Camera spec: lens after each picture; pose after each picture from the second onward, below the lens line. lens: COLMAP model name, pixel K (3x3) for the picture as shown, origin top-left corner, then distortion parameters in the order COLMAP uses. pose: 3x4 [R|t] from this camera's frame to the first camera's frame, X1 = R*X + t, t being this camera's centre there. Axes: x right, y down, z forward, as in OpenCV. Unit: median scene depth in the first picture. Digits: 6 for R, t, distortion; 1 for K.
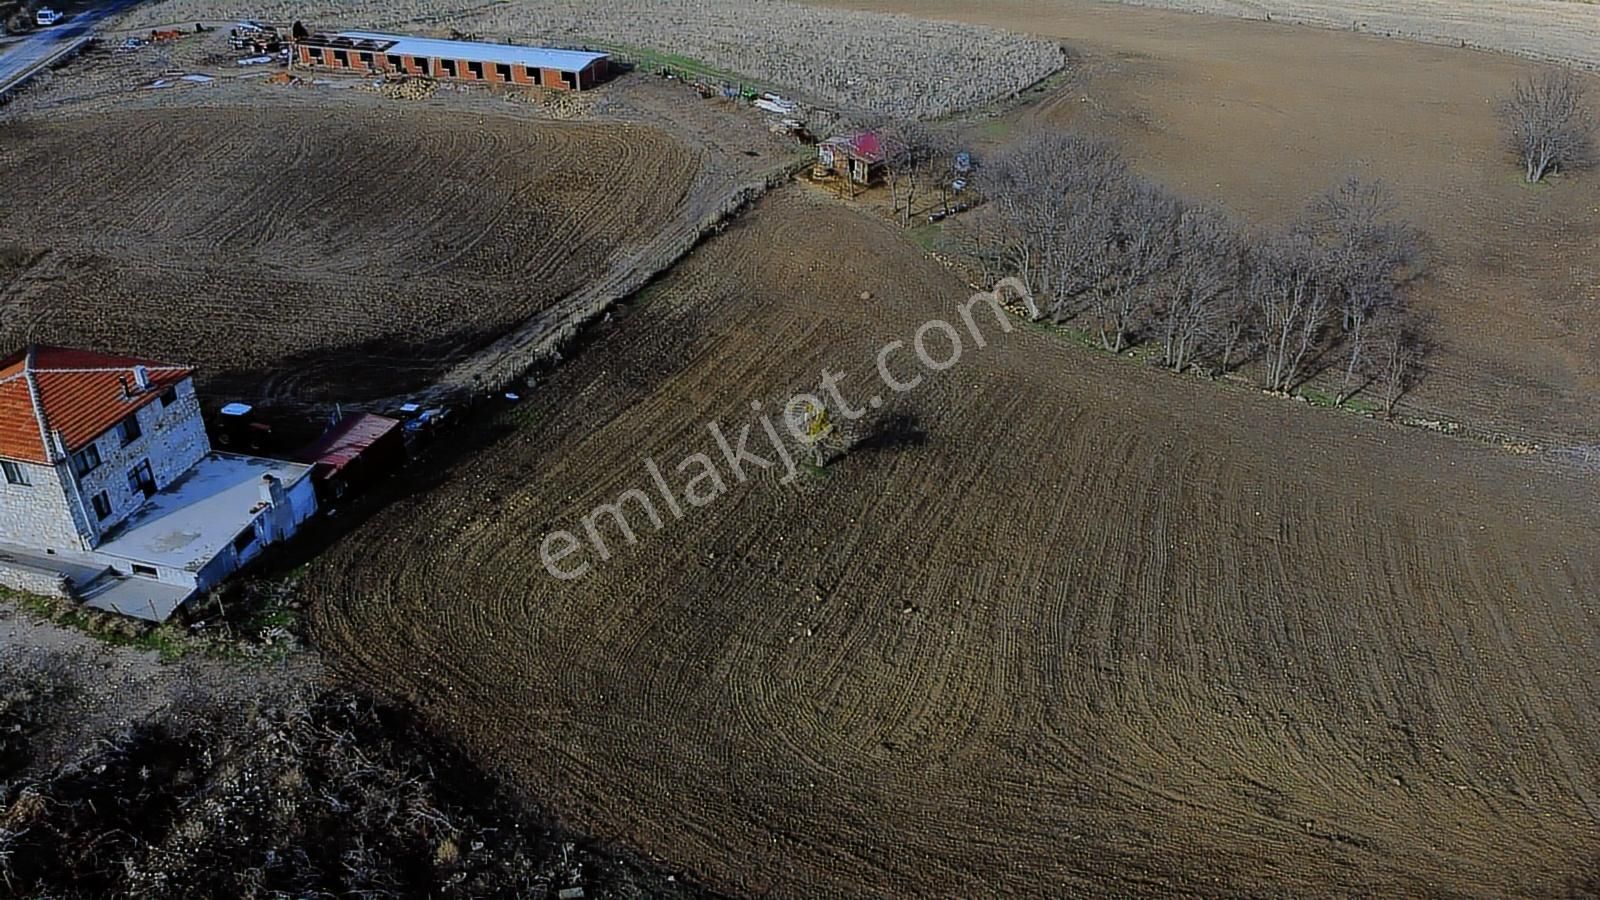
lens RADIAL K [[1184.7, 0, 801.7], [0, 1184.7, 488.7], [0, 0, 1]] dist [0.001011, -0.010519]
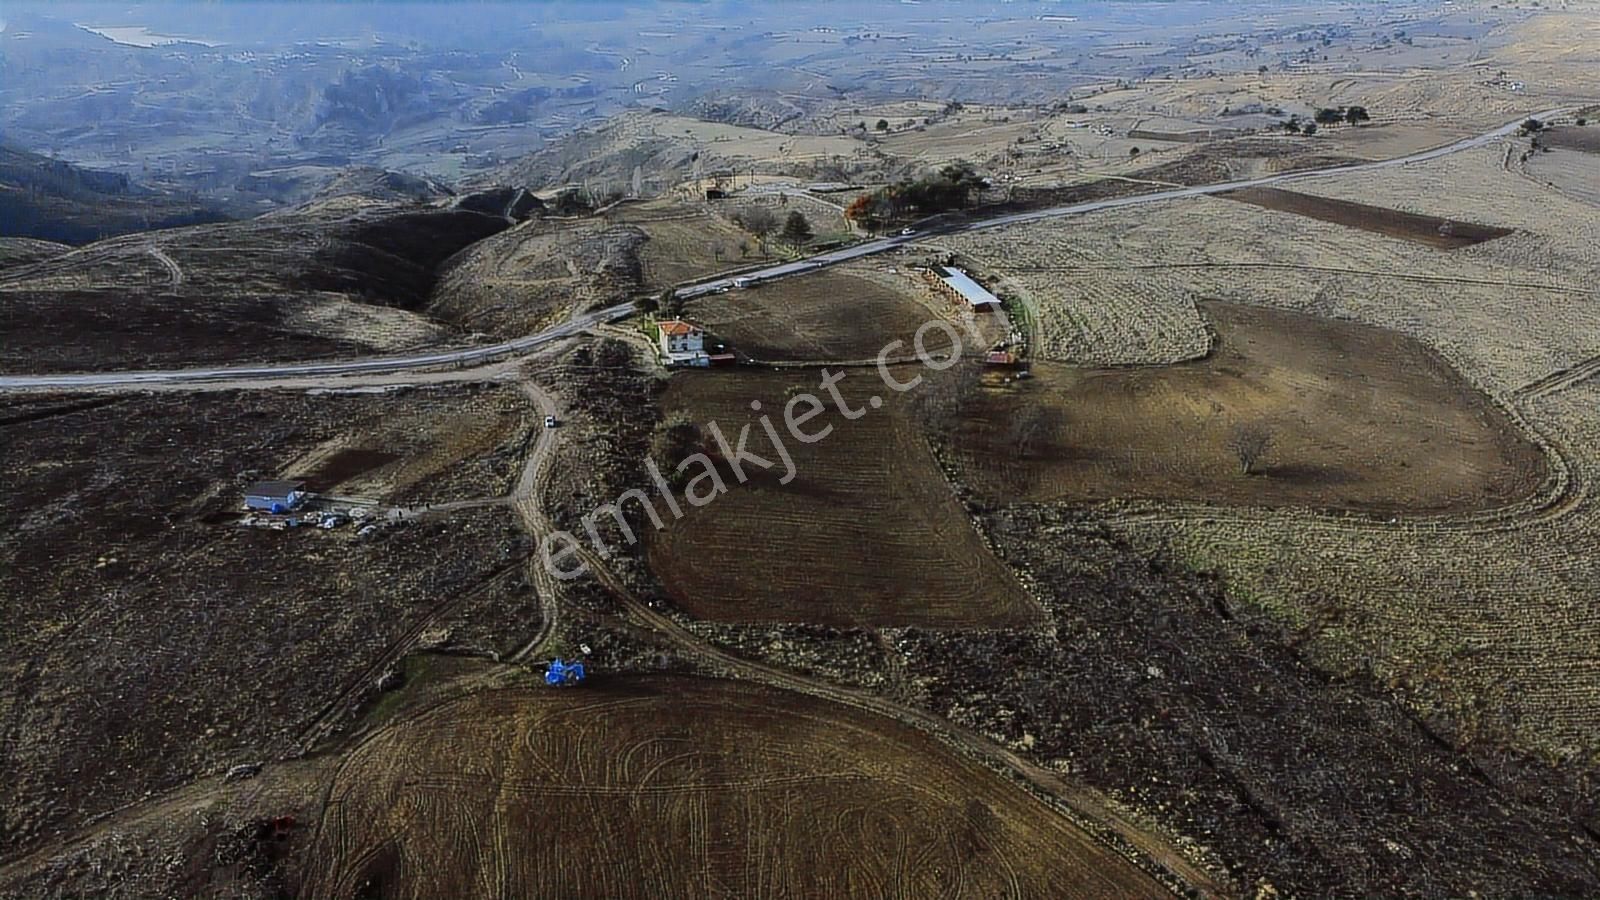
lens RADIAL K [[1184.7, 0, 801.7], [0, 1184.7, 488.7], [0, 0, 1]] dist [0.001011, -0.010519]
pose [[0.559316, 0.370726, -0.741437, 2.058121], [-0.454986, 0.884949, 0.099257, -0.110605], [0.692931, 0.281828, 0.663641, -1.040751]]
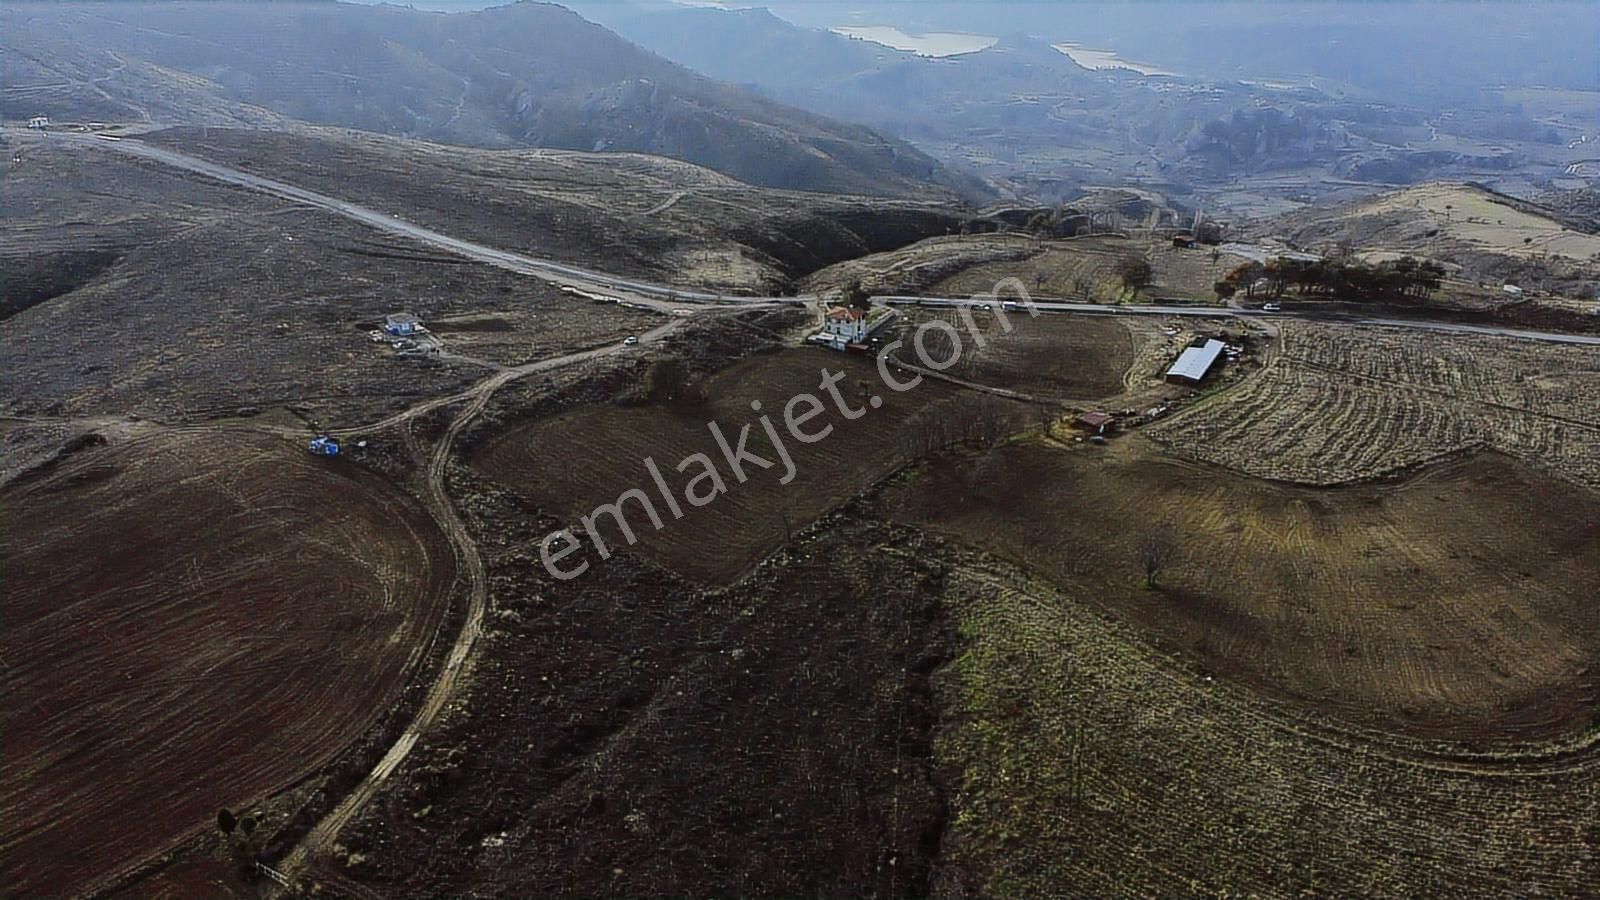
lens RADIAL K [[1185.5, 0, 801.3], [0, 1185.5, 488.0], [0, 0, 1]] dist [-0.007404, -0.000449]
pose [[-0.165865, 0.417405, -0.893455, 2.735985], [-0.559497, 0.706239, 0.433809, -1.031455], [0.812066, 0.571839, 0.116397, 0.329489]]
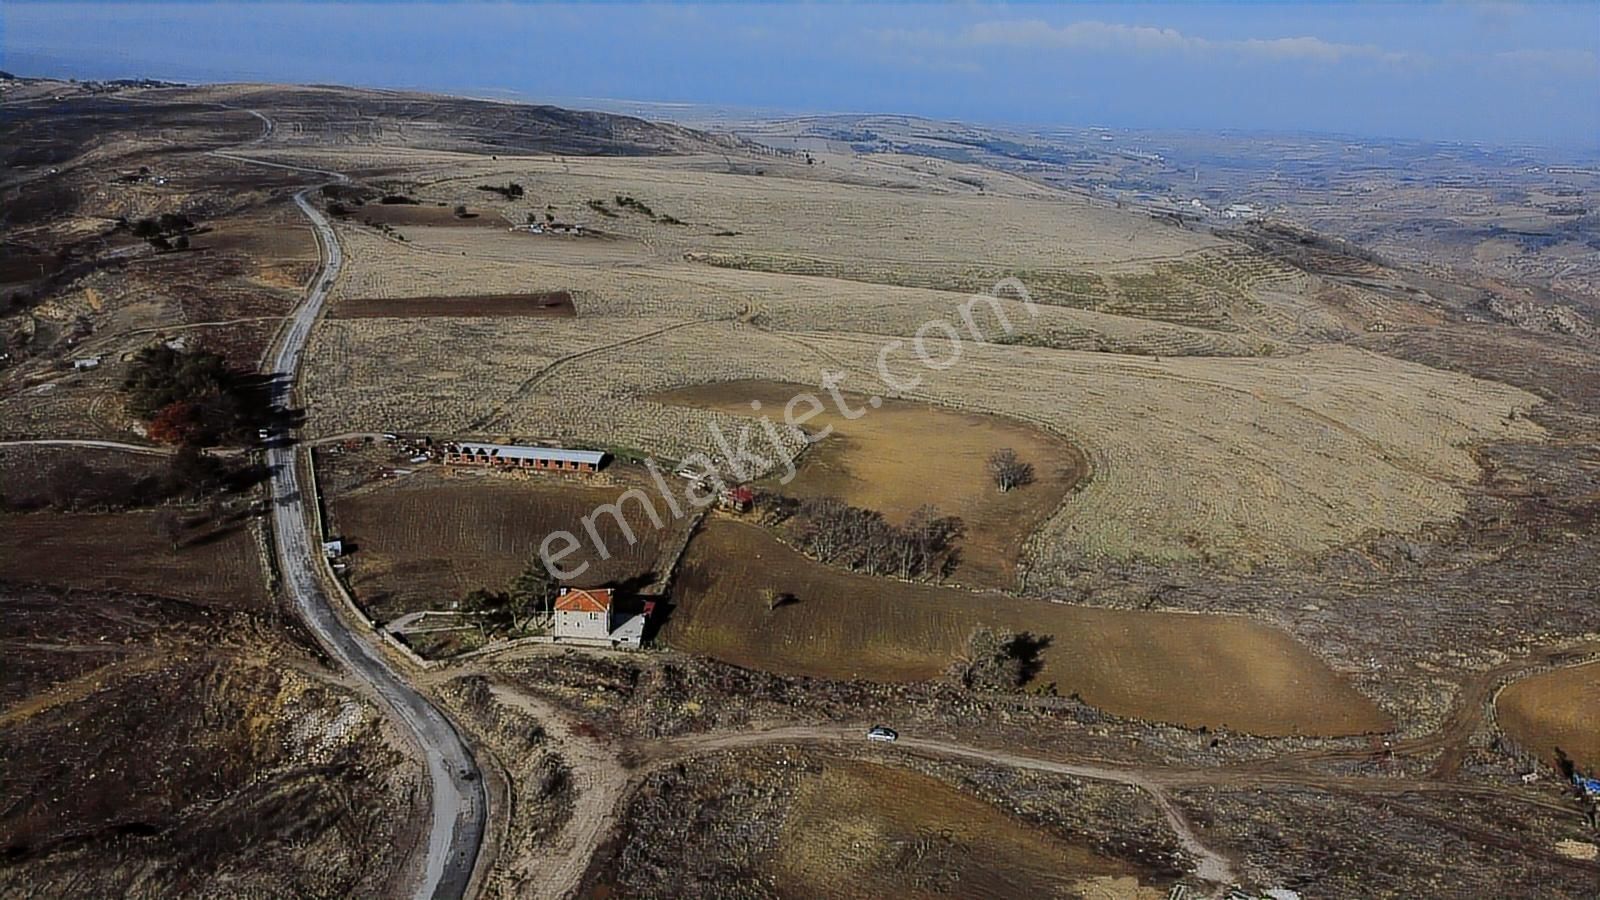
lens RADIAL K [[1193.4, 0, 805.7], [0, 1193.4, 475.0], [0, 0, 1]] dist [0.019278, -0.046203]
pose [[0.967833, -0.047520, 0.247066, -0.457041], [0.100311, 0.973457, -0.205718, 0.204497], [-0.230733, 0.223885, 0.946910, -1.482836]]
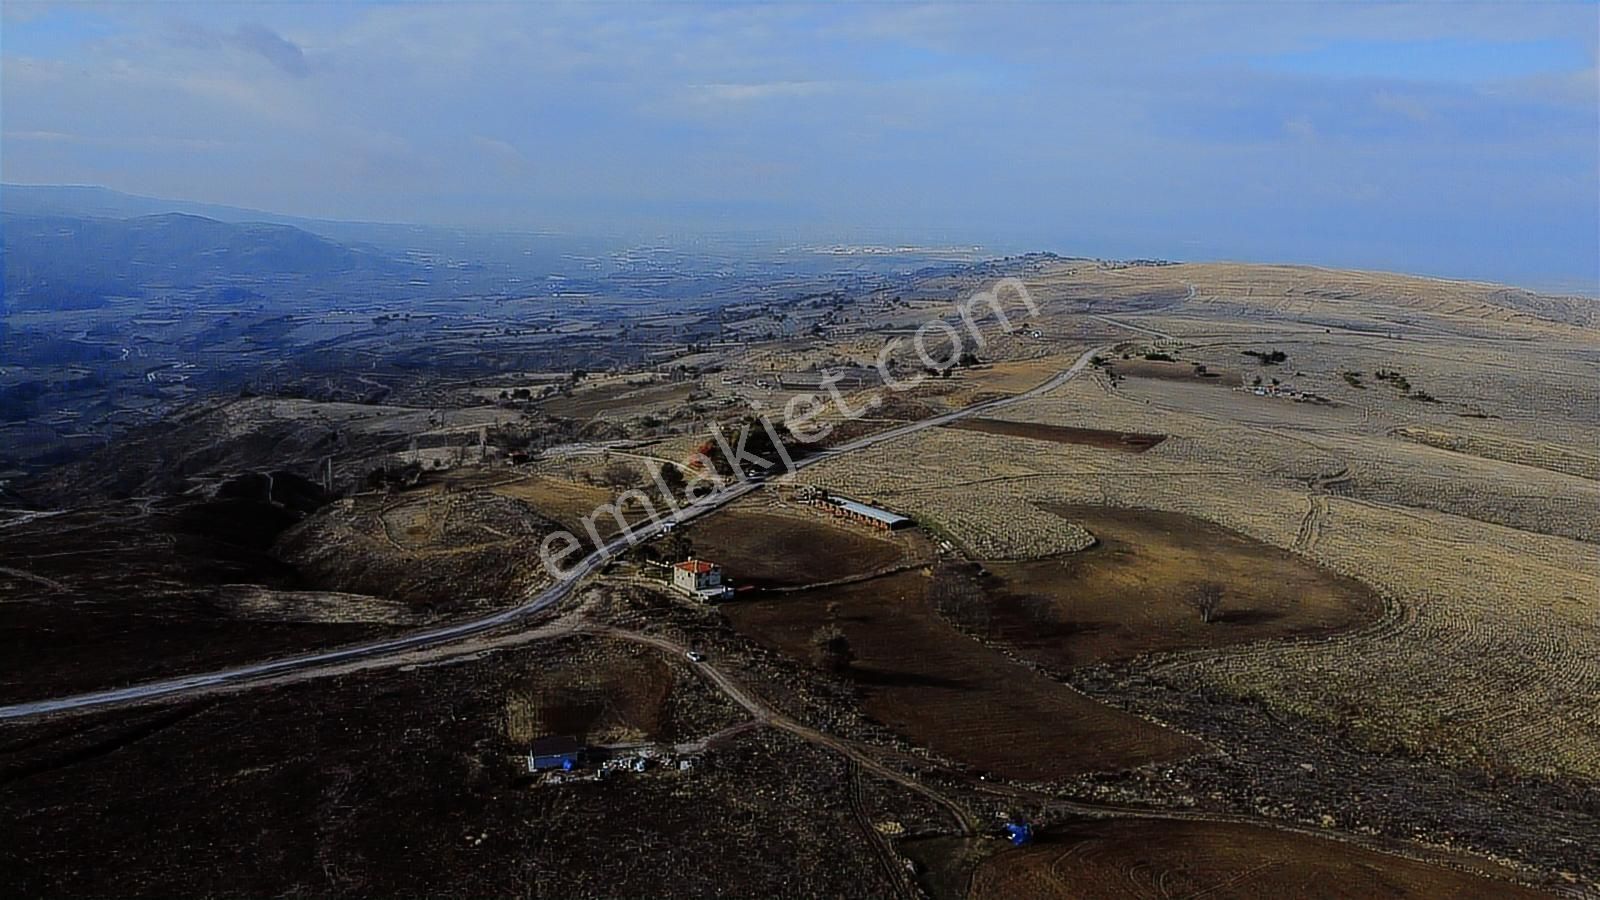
lens RADIAL K [[1193.4, 0, 805.7], [0, 1193.4, 475.0], [0, 0, 1]] dist [0.019278, -0.046203]
pose [[0.844183, 0.131503, -0.519675, 1.421274], [-0.302186, 0.917468, -0.258721, 0.443858], [0.442762, 0.375447, 0.814249, -1.884127]]
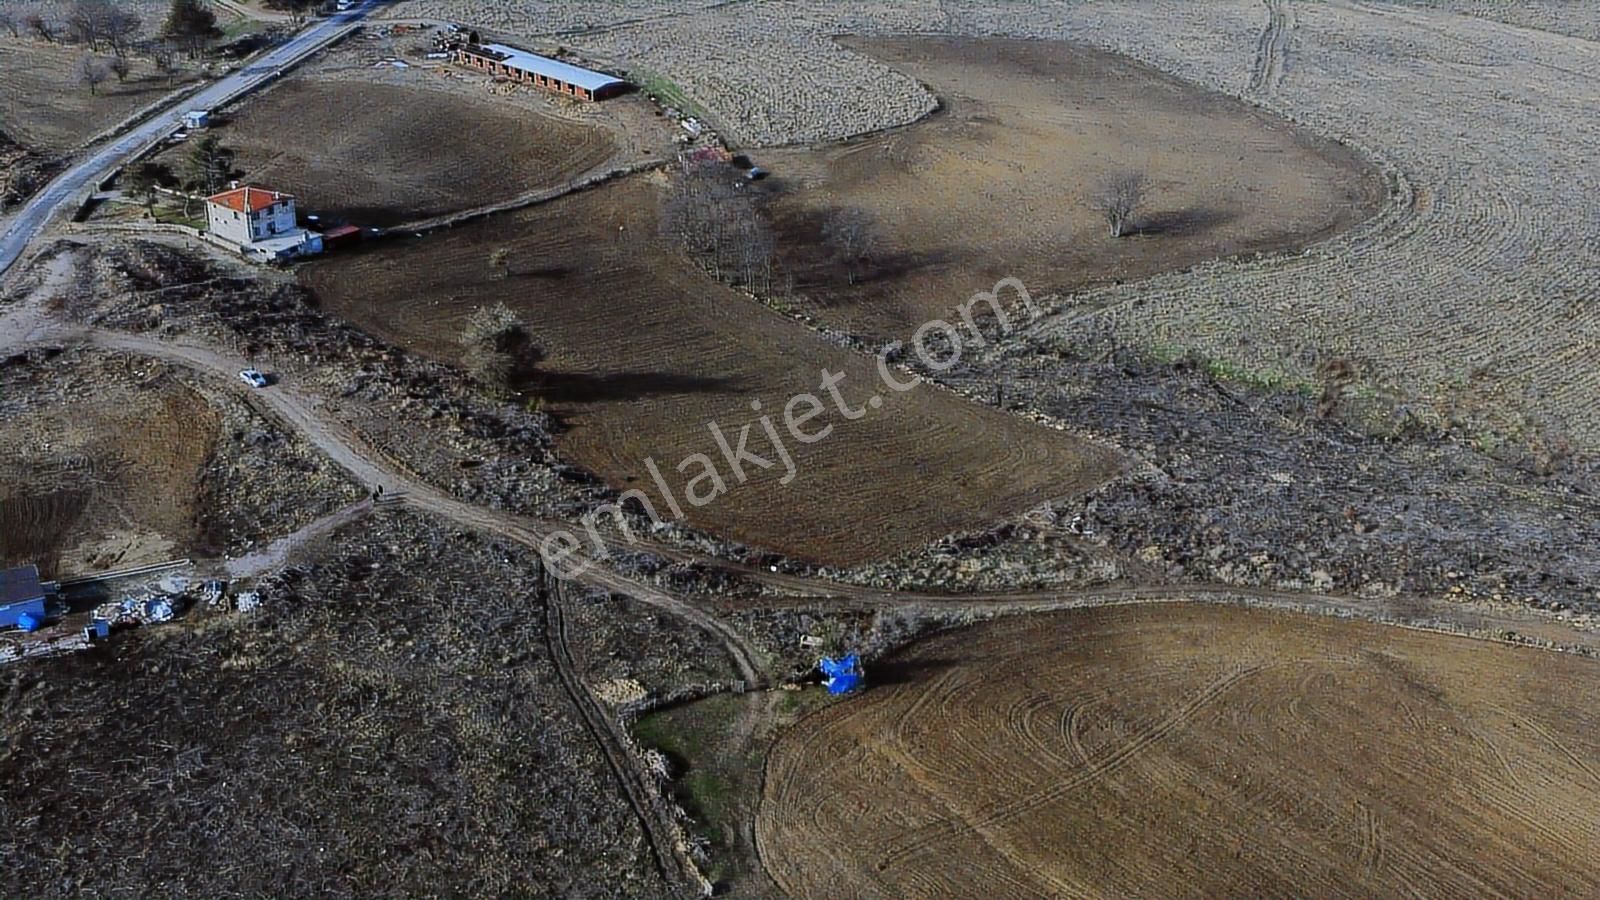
lens RADIAL K [[1850.8, 0, 803.3], [0, 1850.8, 526.6], [0, 0, 1]] dist [0.016783, -0.077059]
pose [[0.927727, 0.196053, -0.317627, 1.300764], [-0.213724, 0.976659, -0.021412, 0.300609], [0.306016, 0.087749, 0.947974, -1.663824]]
